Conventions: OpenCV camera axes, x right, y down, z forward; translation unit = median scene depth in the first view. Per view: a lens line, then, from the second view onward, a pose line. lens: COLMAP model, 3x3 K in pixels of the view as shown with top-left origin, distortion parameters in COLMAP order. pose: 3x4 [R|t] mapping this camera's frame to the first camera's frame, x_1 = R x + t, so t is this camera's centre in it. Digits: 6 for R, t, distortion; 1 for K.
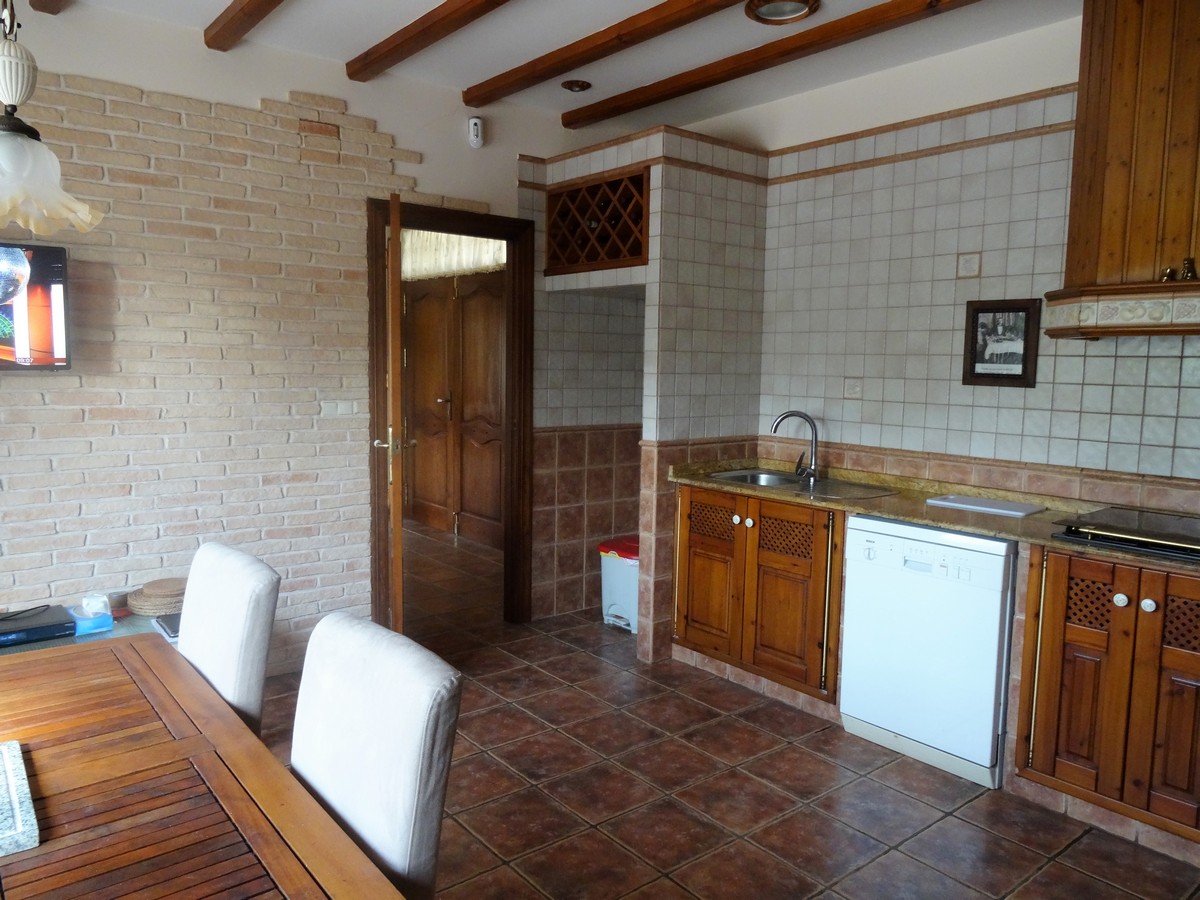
lens RADIAL K [[866.1, 0, 600.7], [0, 866.1, 453.0], [0, 0, 1]] dist [0.000158, -0.000927]
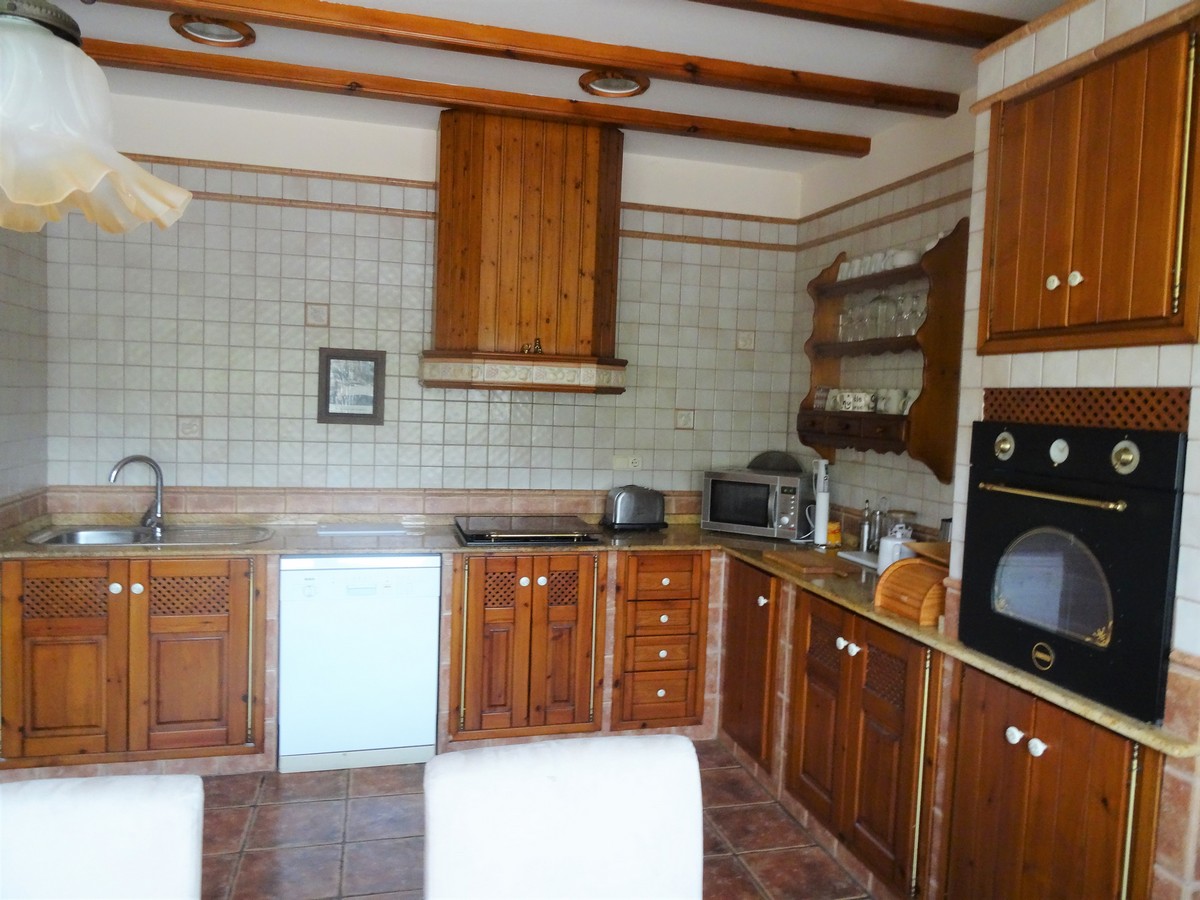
lens RADIAL K [[866.1, 0, 600.4], [0, 866.1, 452.0], [0, 0, 1]] dist [0.000158, -0.000927]
pose [[0.409743, -0.059949, 0.910229, -0.454439], [0.069379, 0.996996, 0.034432, -0.057793], [-0.909559, 0.049042, 0.412671, 0.234990]]
